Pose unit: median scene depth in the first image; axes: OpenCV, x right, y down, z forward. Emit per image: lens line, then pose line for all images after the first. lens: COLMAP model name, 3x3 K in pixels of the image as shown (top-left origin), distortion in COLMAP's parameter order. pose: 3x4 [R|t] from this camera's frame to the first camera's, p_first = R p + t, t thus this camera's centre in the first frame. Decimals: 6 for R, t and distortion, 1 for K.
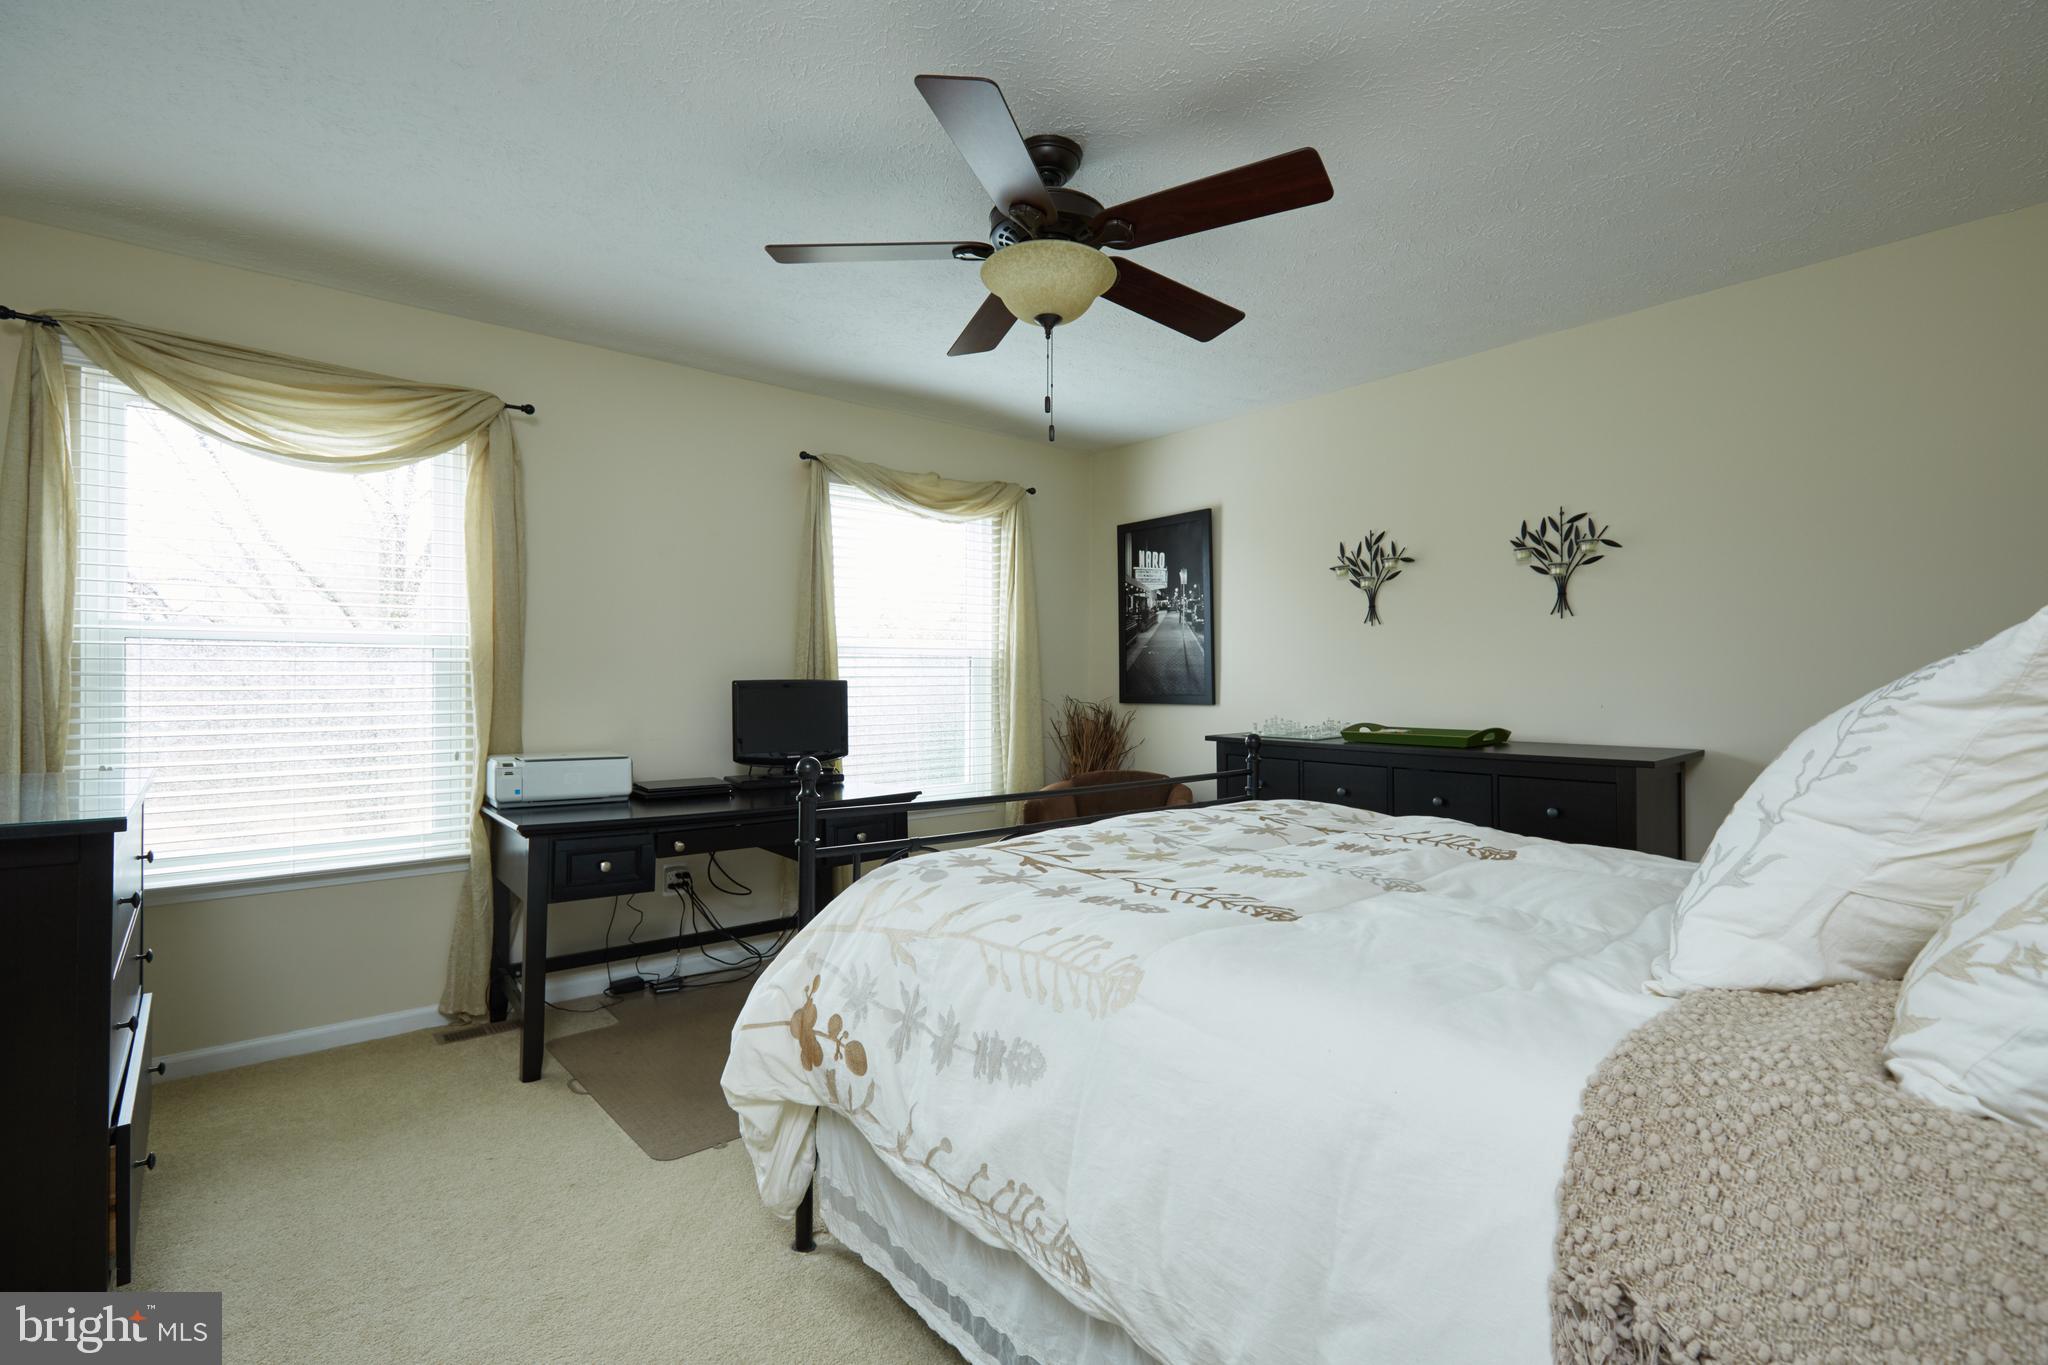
lens RADIAL K [[938.4, 0, 1021.7], [0, 938.4, 677.2], [0, 0, 1]] dist [0.003377, -0.000355]
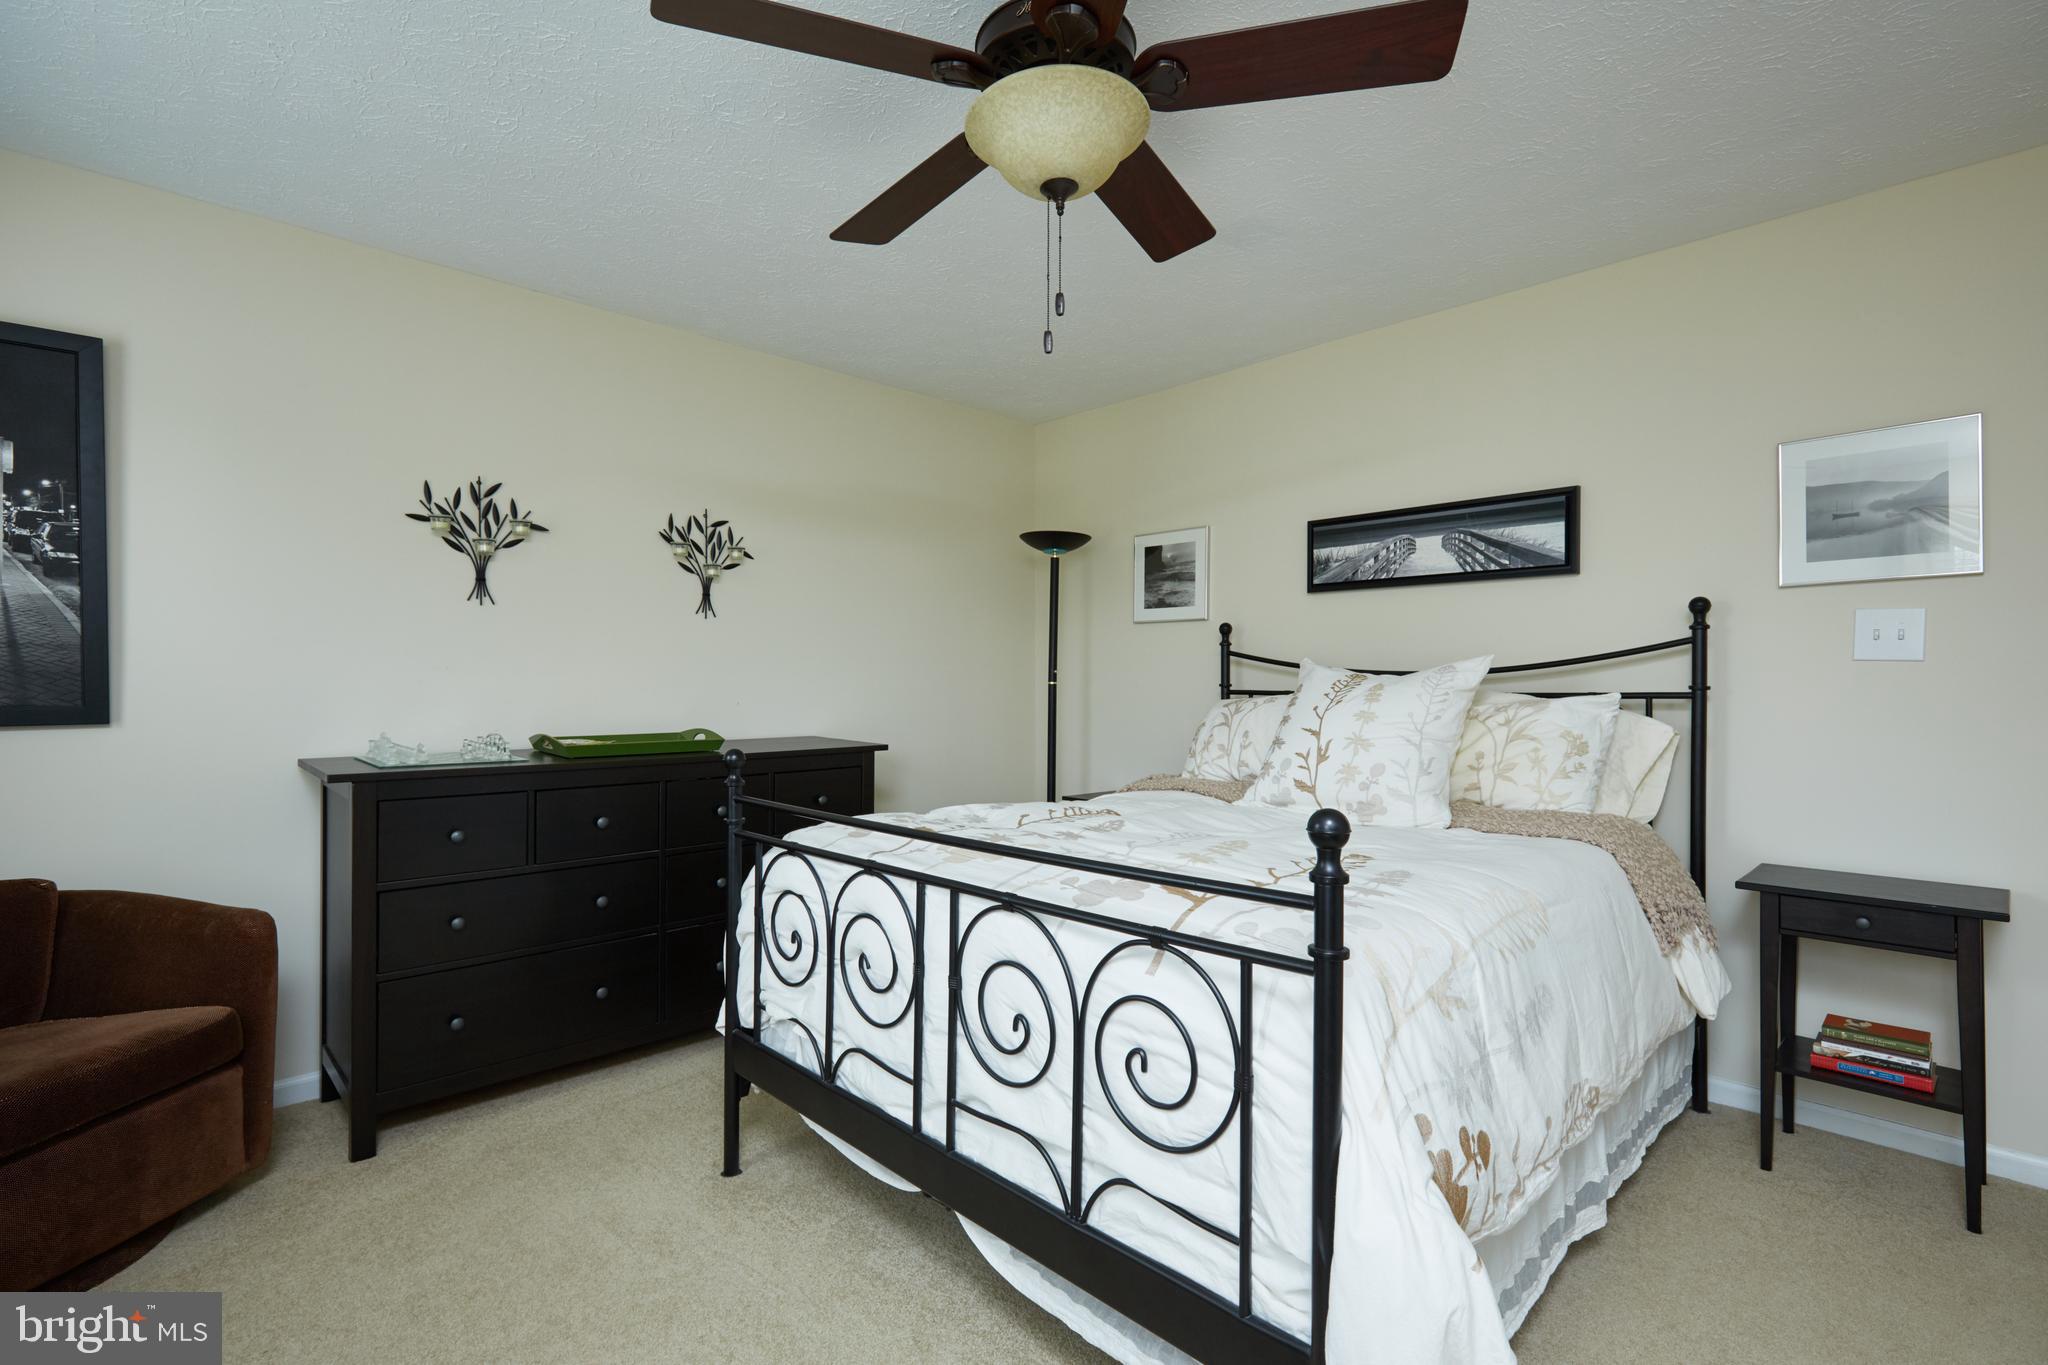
lens RADIAL K [[938.4, 0, 1020.8], [0, 938.4, 684.6], [0, 0, 1]] dist [0.003377, -0.000355]
pose [[-0.056503, -0.014116, 0.998303, -0.404925], [-0.017822, 0.999755, 0.013128, -0.009077], [-0.998243, -0.017050, -0.056740, 0.622384]]
